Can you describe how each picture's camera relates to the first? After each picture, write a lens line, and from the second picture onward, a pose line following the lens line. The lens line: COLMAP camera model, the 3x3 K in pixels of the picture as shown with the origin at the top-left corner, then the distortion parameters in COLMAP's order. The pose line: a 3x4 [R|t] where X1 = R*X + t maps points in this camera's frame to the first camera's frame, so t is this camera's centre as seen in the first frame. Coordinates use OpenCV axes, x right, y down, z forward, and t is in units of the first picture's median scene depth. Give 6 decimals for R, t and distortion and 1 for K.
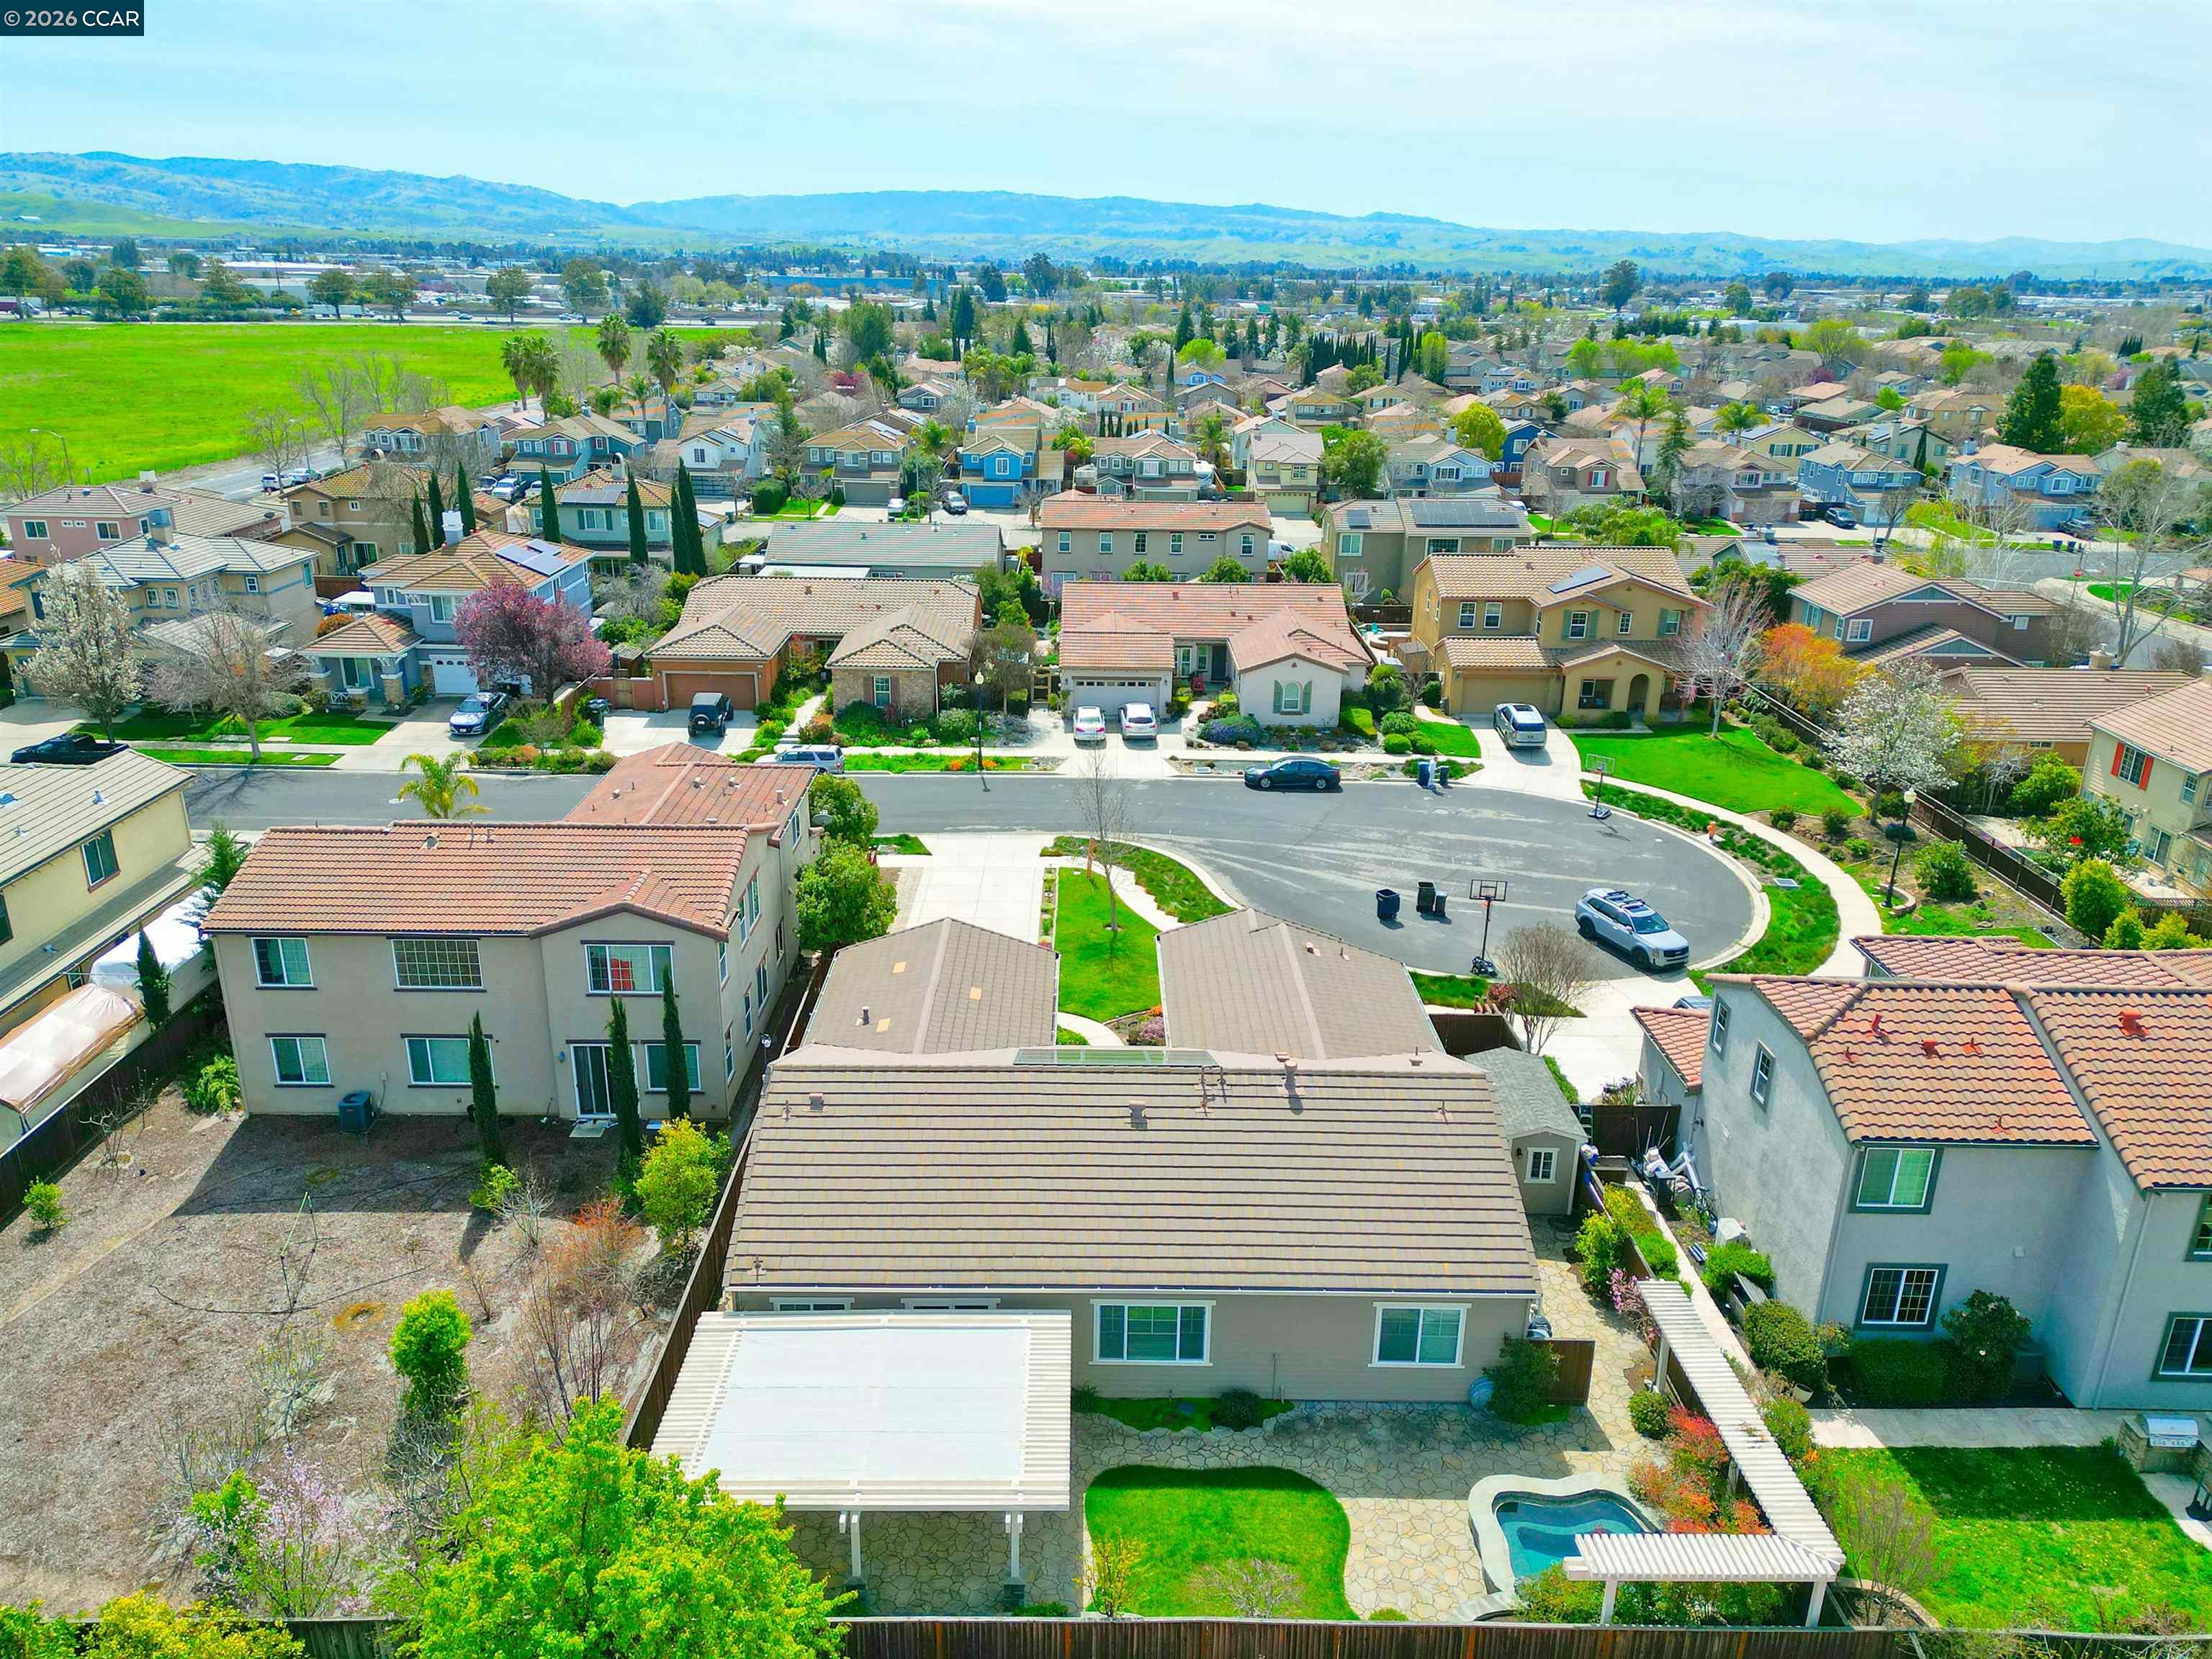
lens RADIAL K [[1550.3, 0, 1106.0], [0, 1550.3, 829.5], [0, 0, 1]] dist [0.093587, -0.103277]
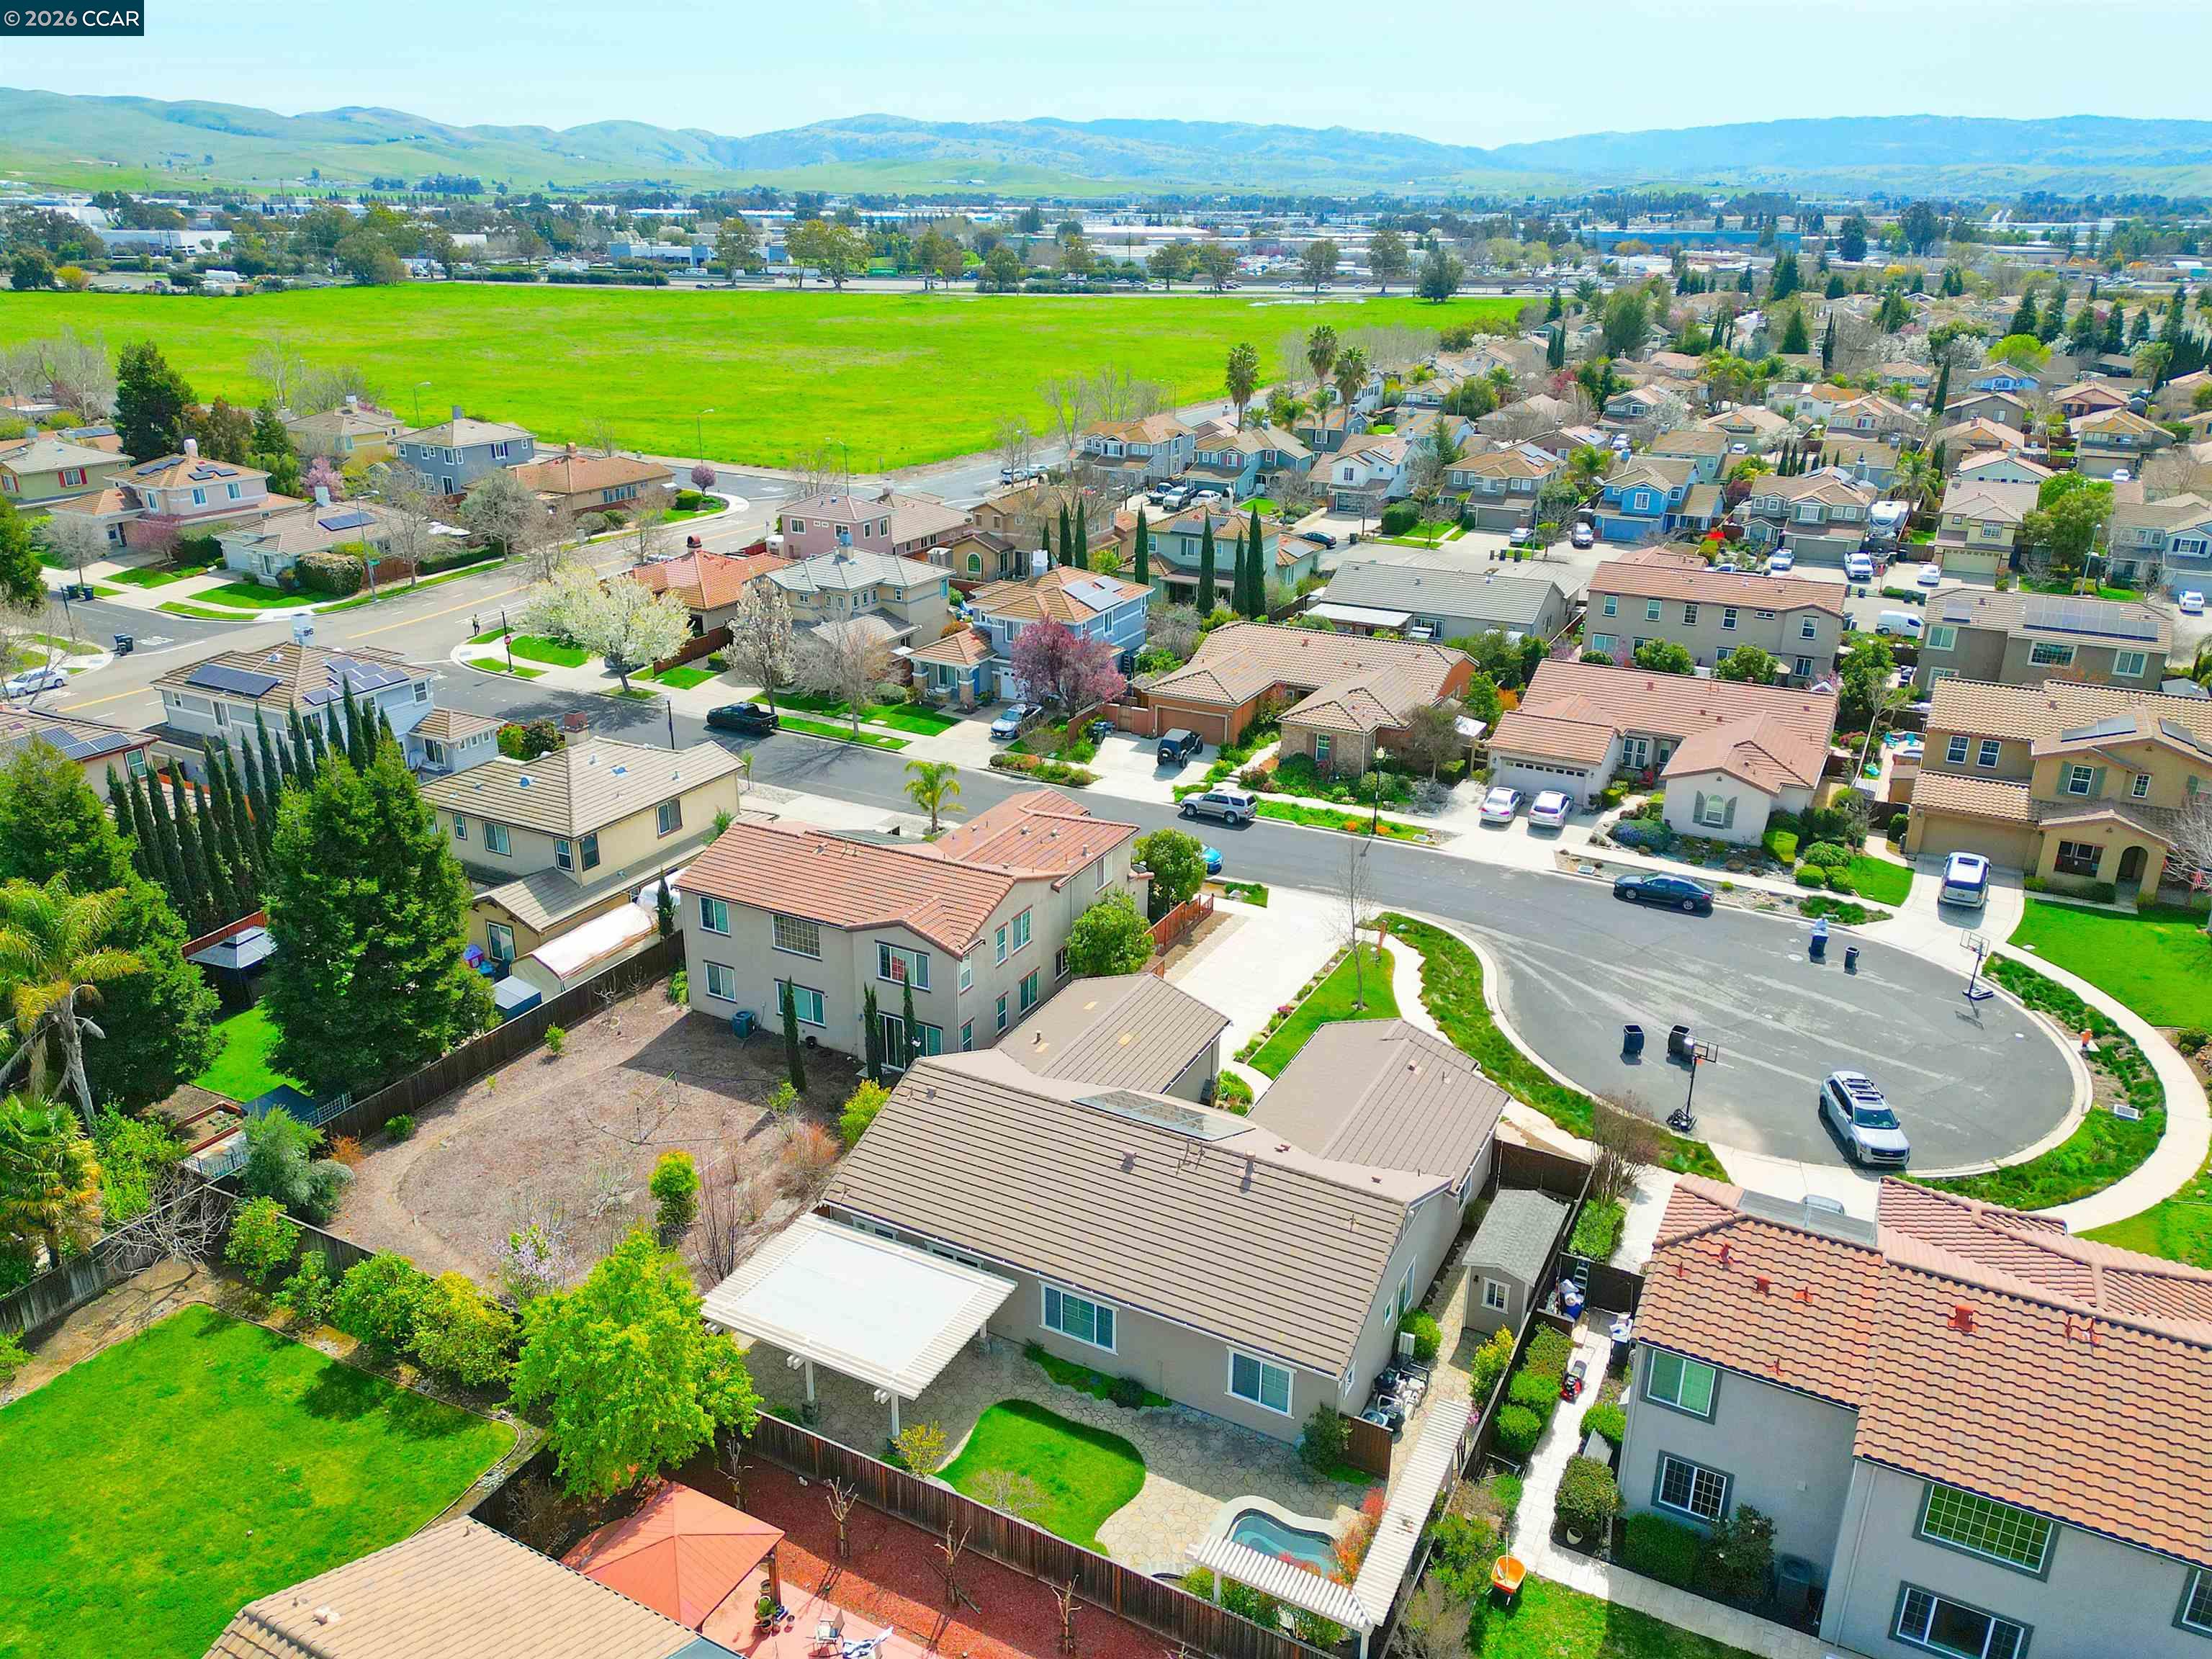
lens RADIAL K [[1603.6, 0, 1106.0], [0, 1603.6, 829.5], [0, 0, 1]] dist [0.097659, -0.122993]
pose [[0.878670, 0.164573, -0.448168, 0.251694], [-0.154584, 0.986212, 0.059075, -0.076044], [0.451710, 0.017373, 0.891995, -0.104473]]
